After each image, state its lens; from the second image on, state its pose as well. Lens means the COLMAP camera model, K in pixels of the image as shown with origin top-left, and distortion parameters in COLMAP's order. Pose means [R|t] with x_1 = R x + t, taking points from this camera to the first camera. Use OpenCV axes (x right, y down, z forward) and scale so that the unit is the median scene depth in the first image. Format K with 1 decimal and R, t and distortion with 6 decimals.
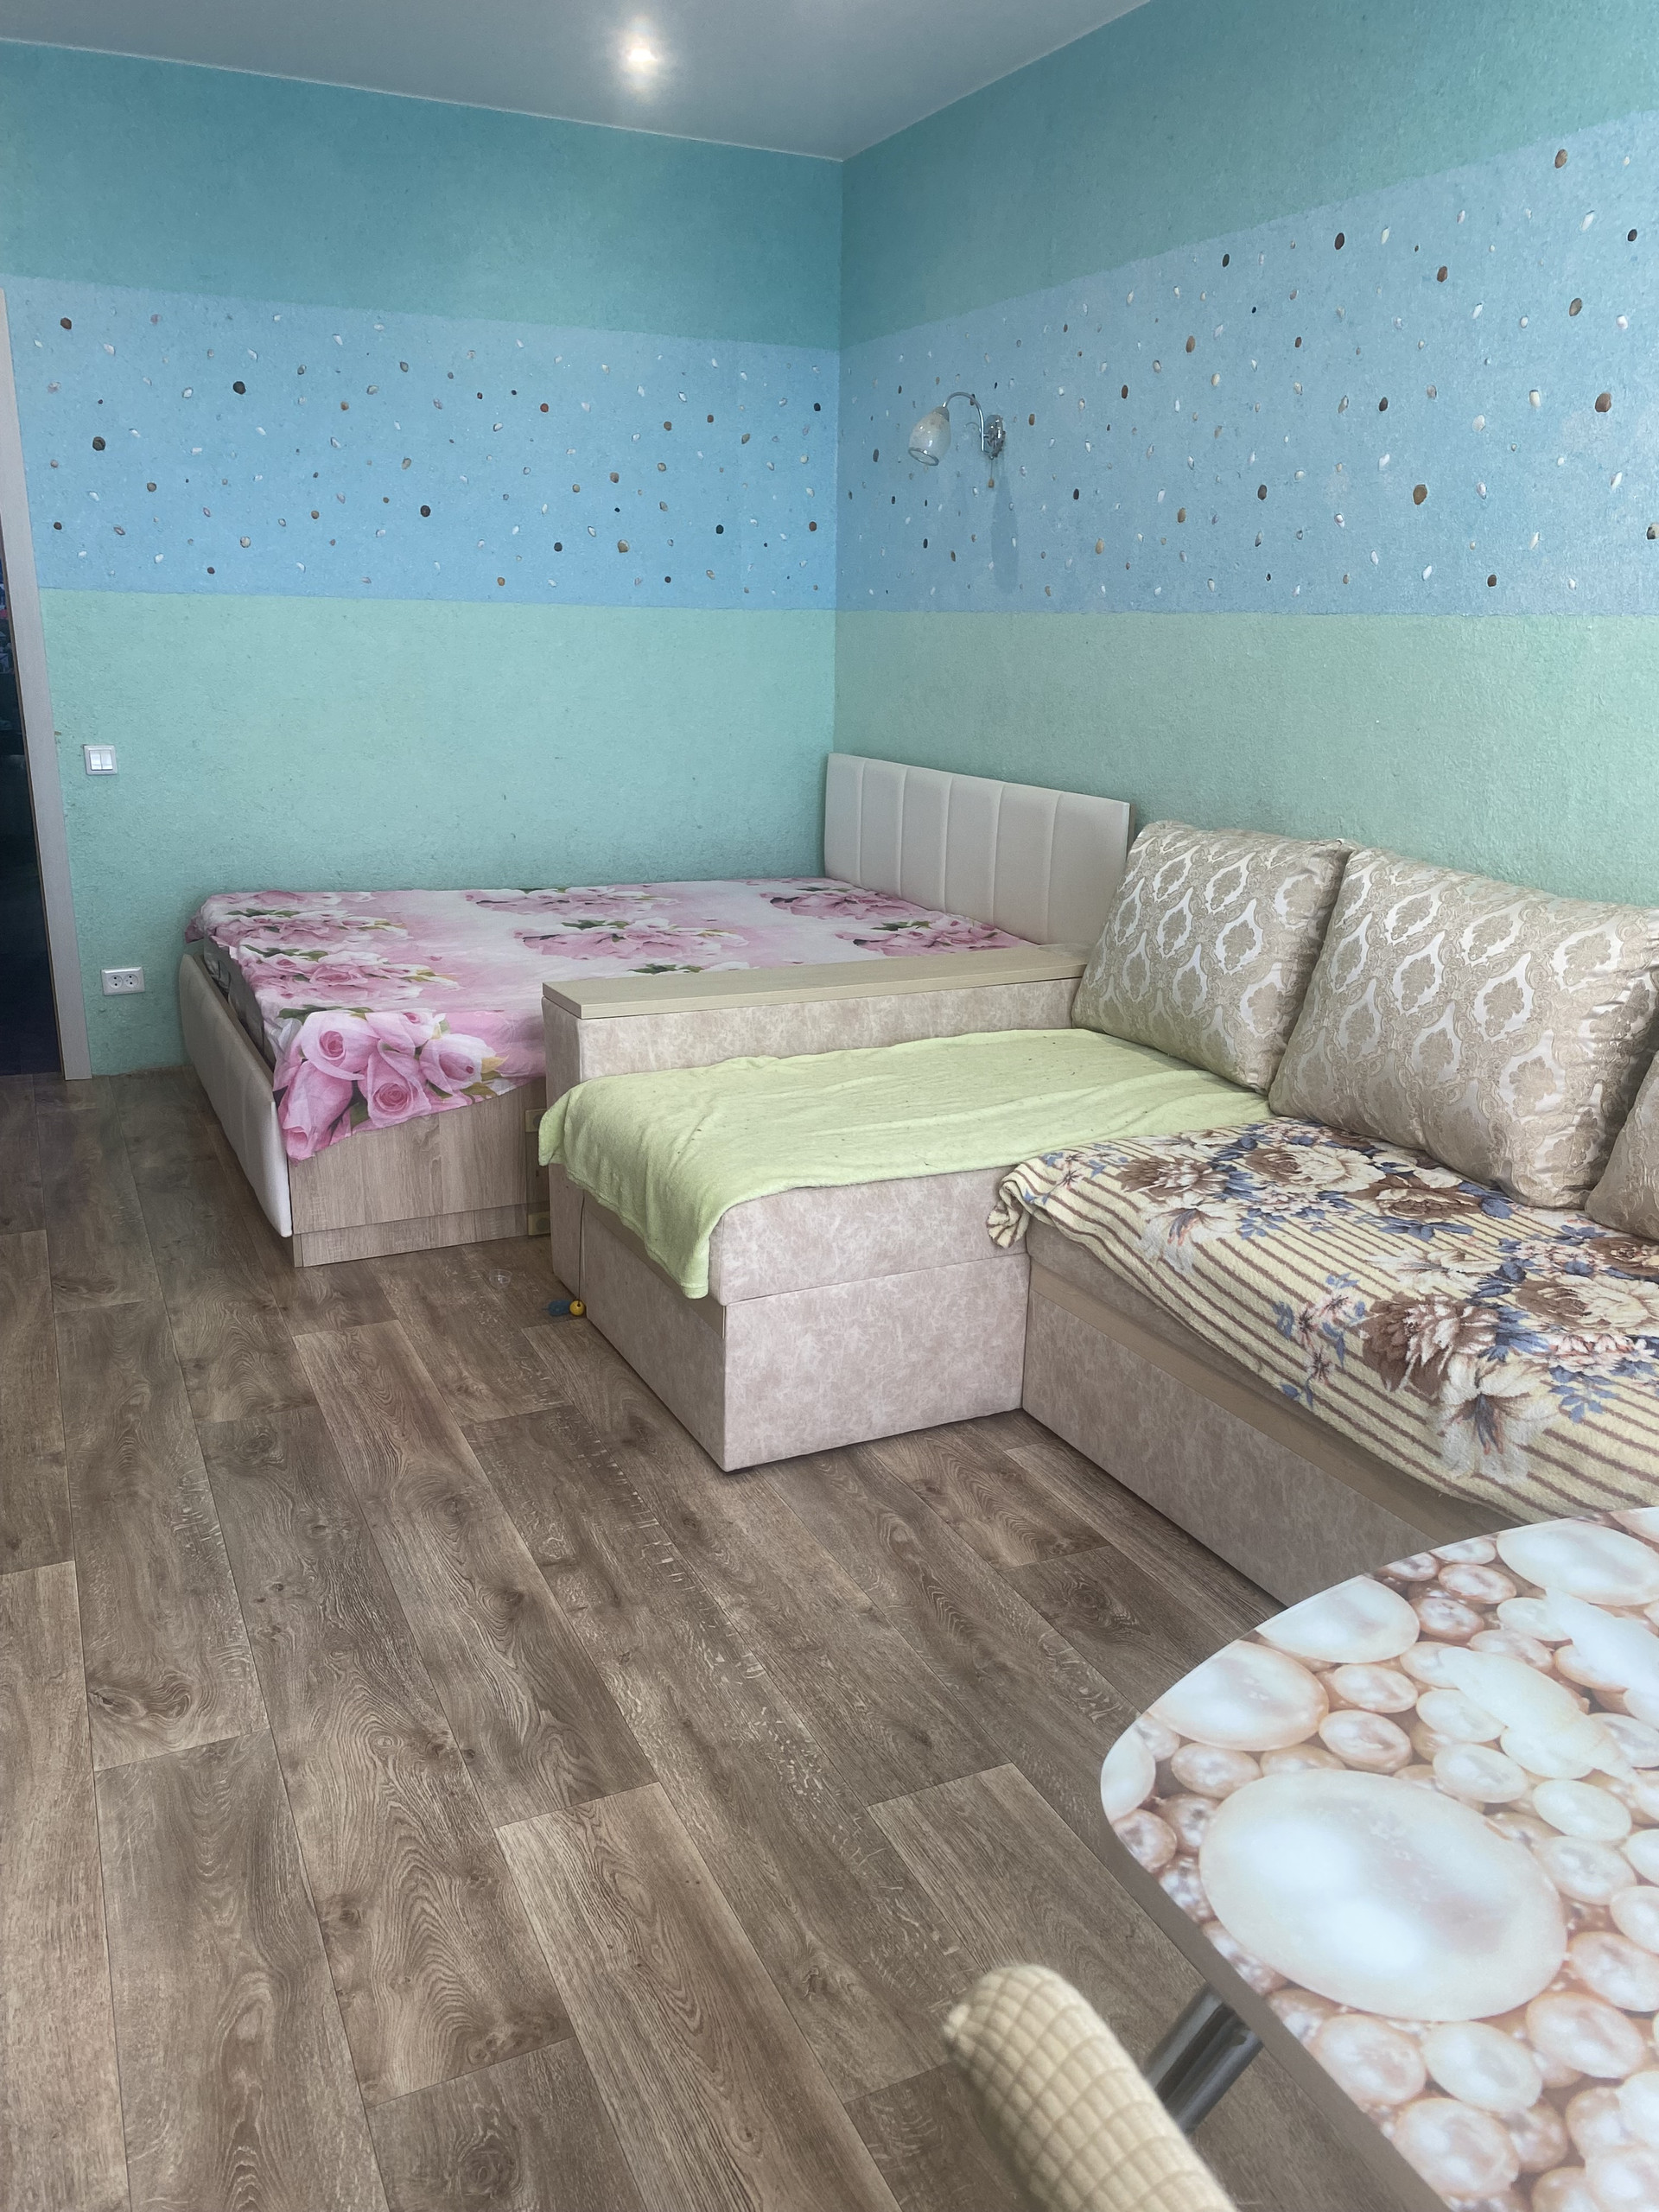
lens RADIAL K [[1685.5, 0, 838.4], [0, 1685.5, 1102.2], [0, 0, 1]] dist [0.157661, -0.358223]
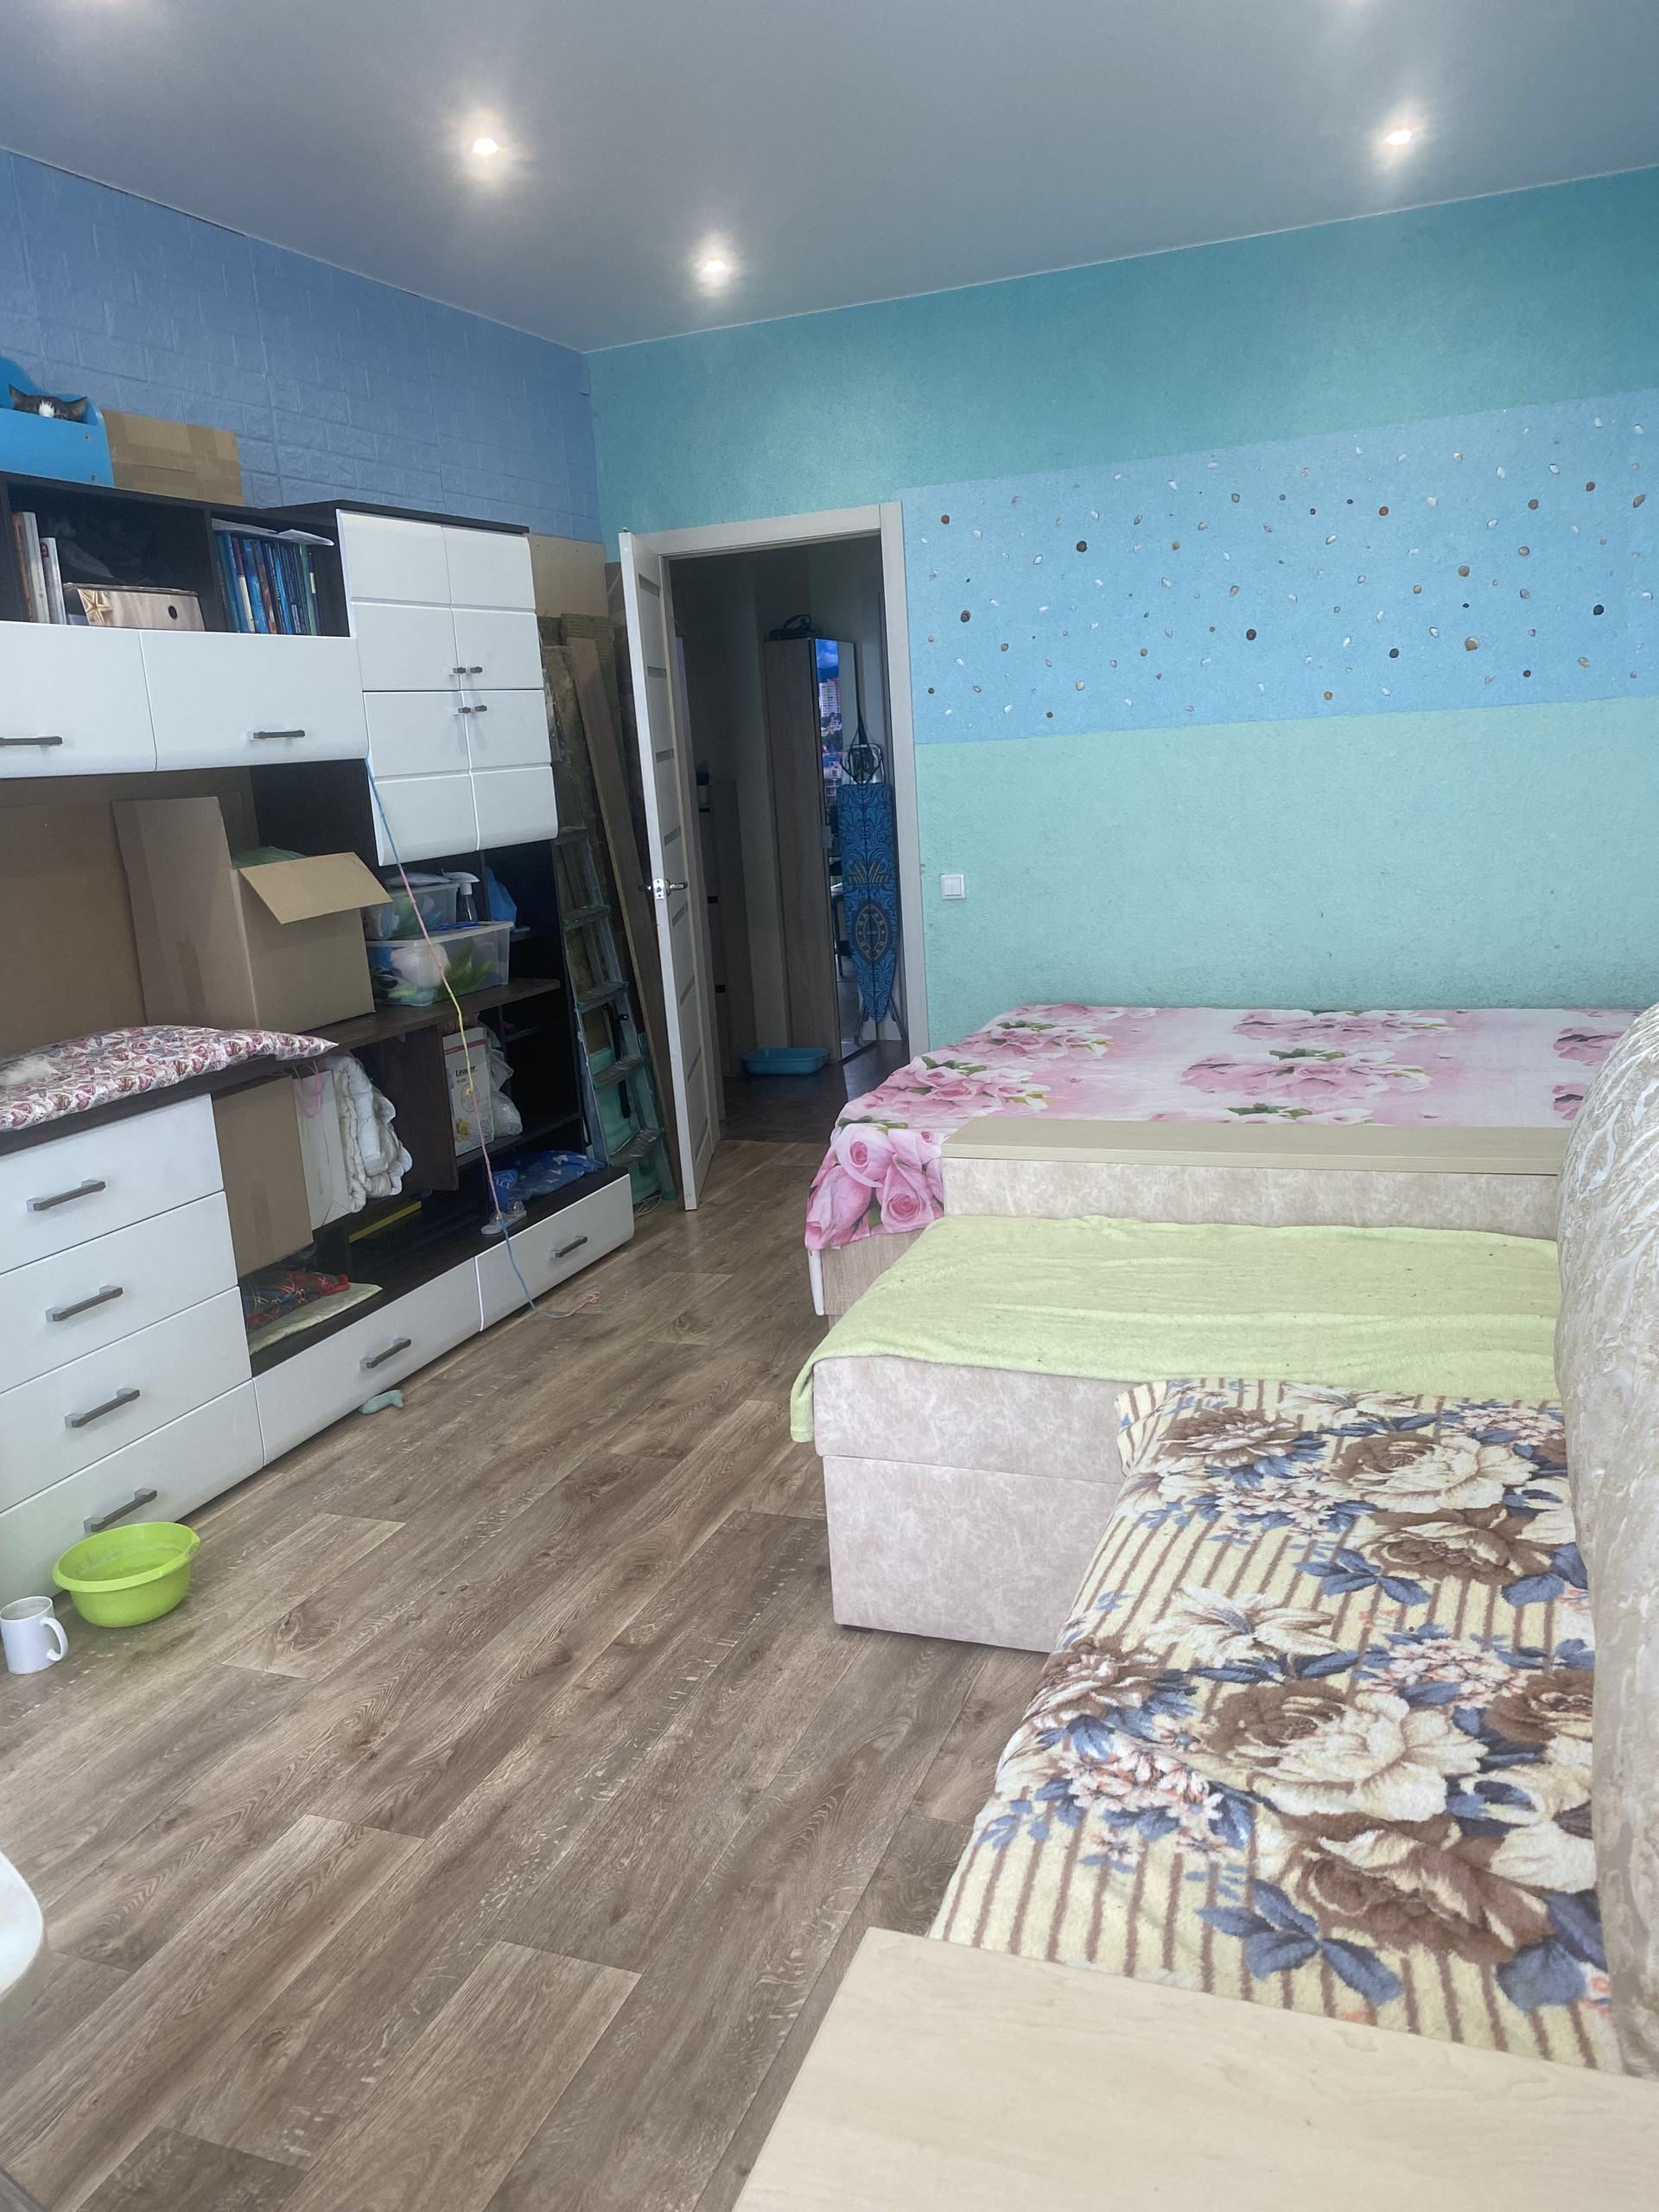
lens RADIAL K [[1680.8, 0, 814.5], [0, 1680.8, 1109.3], [0, 0, 1]] dist [0.135209, -0.320349]
pose [[0.672015, 0.094817, -0.734442, 0.624575], [-0.122451, 0.992344, 0.016069, -0.096957], [0.730343, 0.079134, 0.678481, 0.283320]]
